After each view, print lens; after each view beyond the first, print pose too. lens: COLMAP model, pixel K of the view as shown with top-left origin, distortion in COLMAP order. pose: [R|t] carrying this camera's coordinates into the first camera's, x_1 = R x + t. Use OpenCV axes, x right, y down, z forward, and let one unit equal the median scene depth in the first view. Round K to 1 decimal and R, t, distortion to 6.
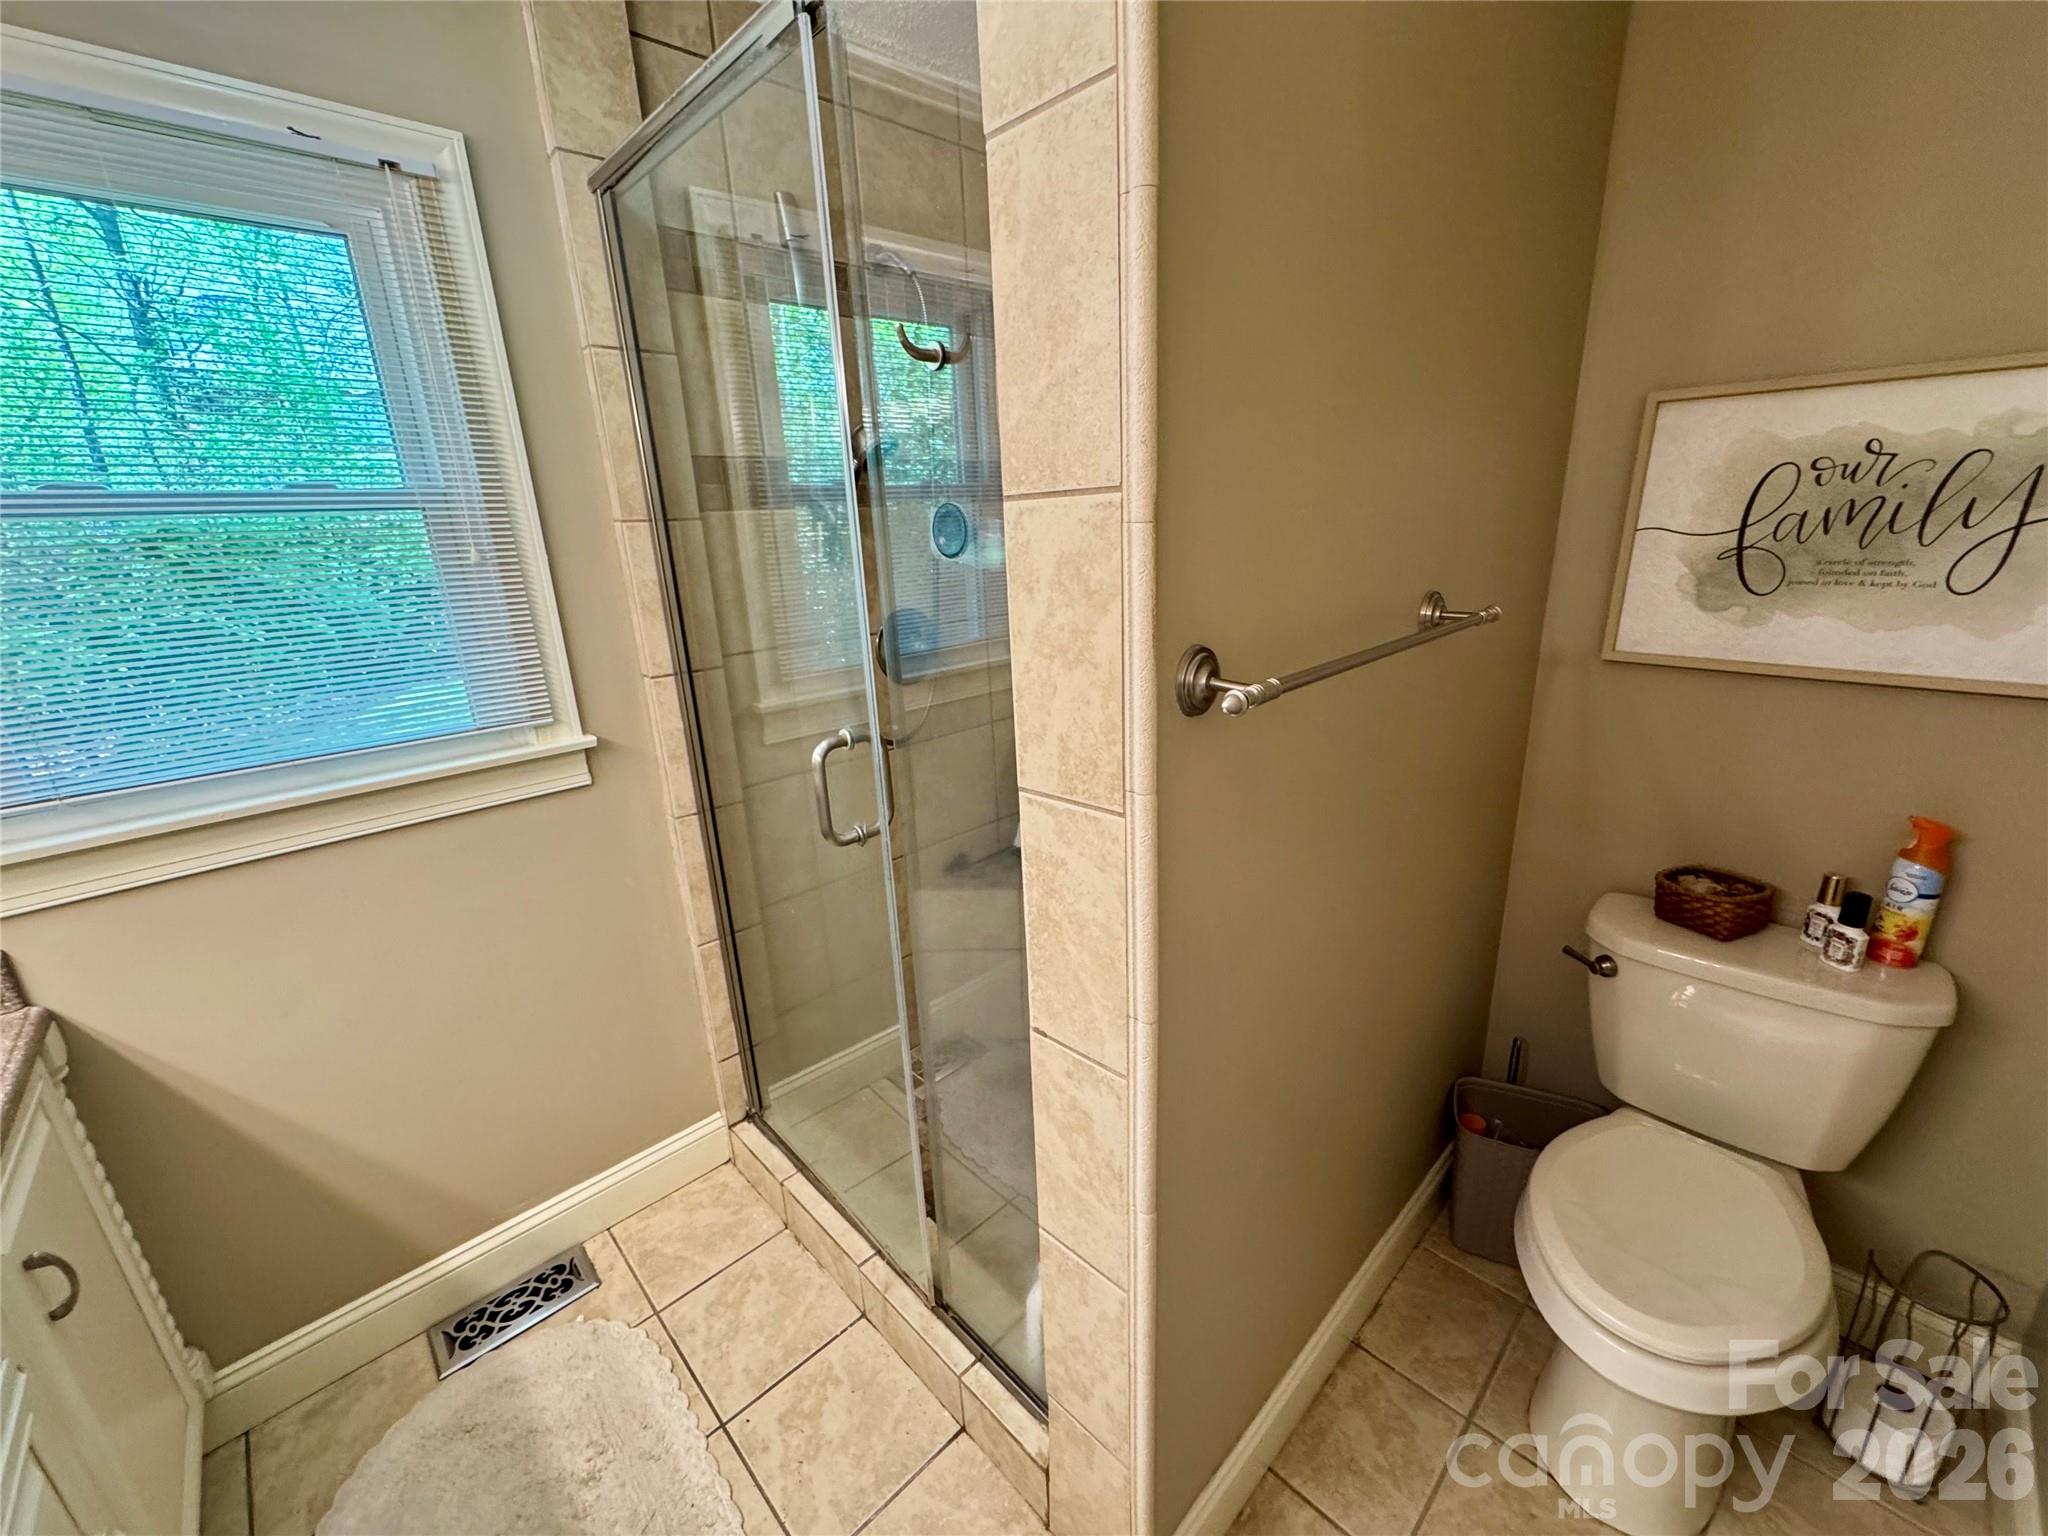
lens RADIAL K [[816.2, 0, 1022.3], [0, 816.2, 769.9], [0, 0, 1]] dist [-0.001011, 0.000357]
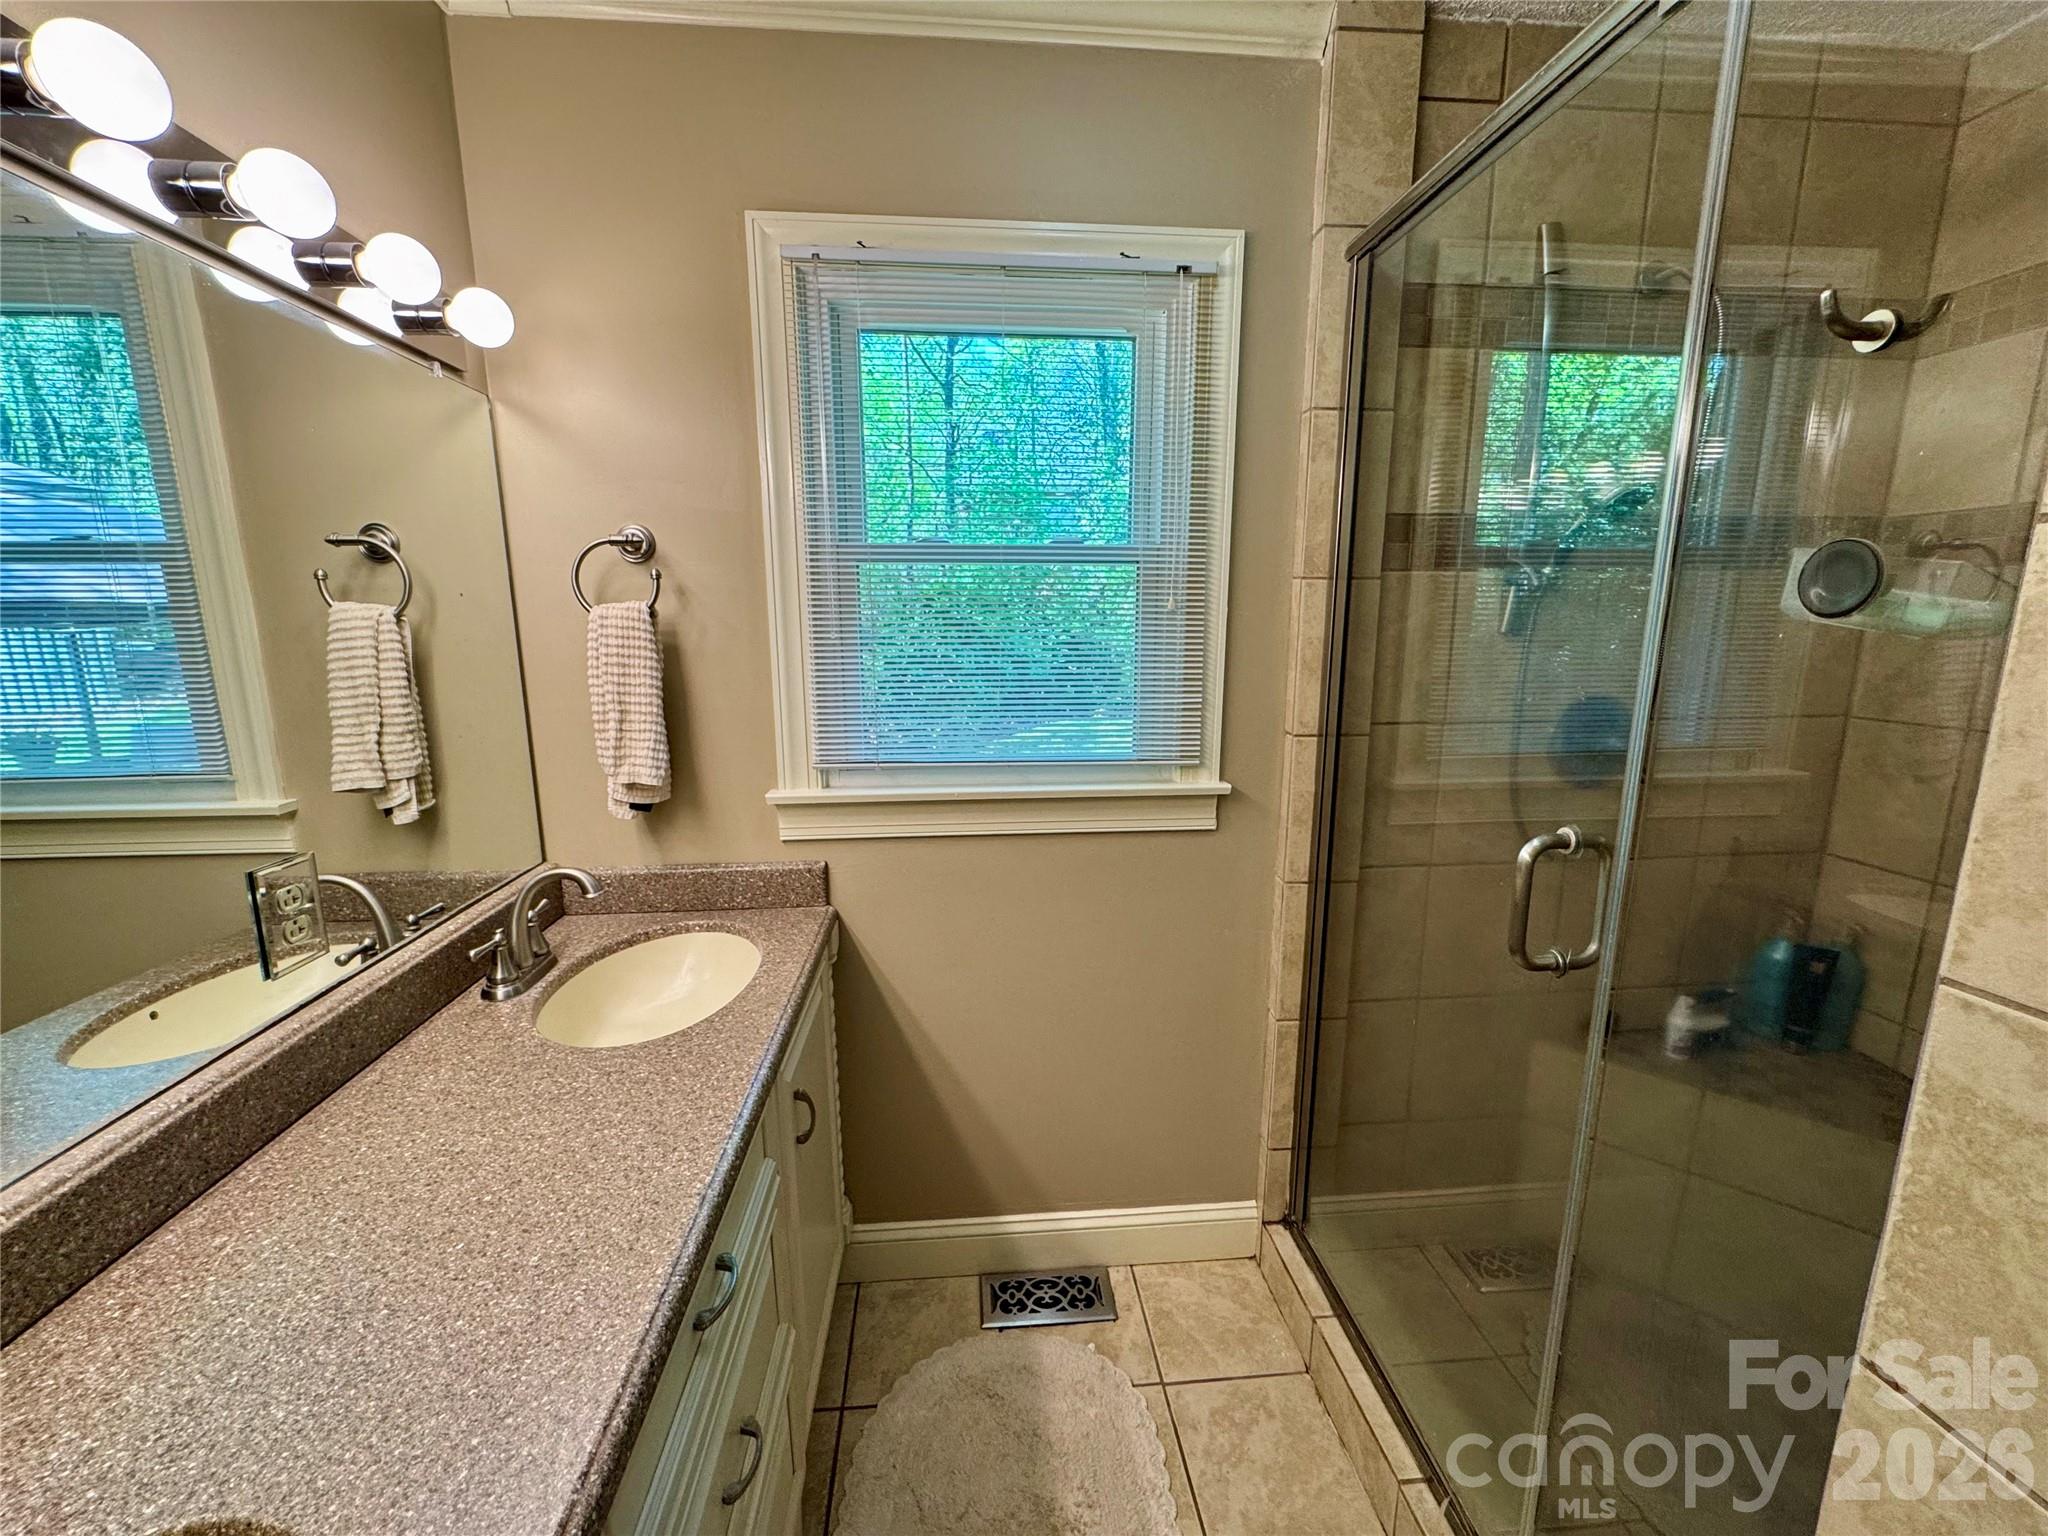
lens RADIAL K [[816.2, 0, 1026.9], [0, 816.2, 771.3], [0, 0, 1]] dist [-0.001011, 0.000357]
pose [[0.781953, 0.158196, -0.602930, -0.112014], [-0.212183, 0.977048, -0.018829, 0.015483], [0.586113, 0.142655, 0.797572, 0.040768]]
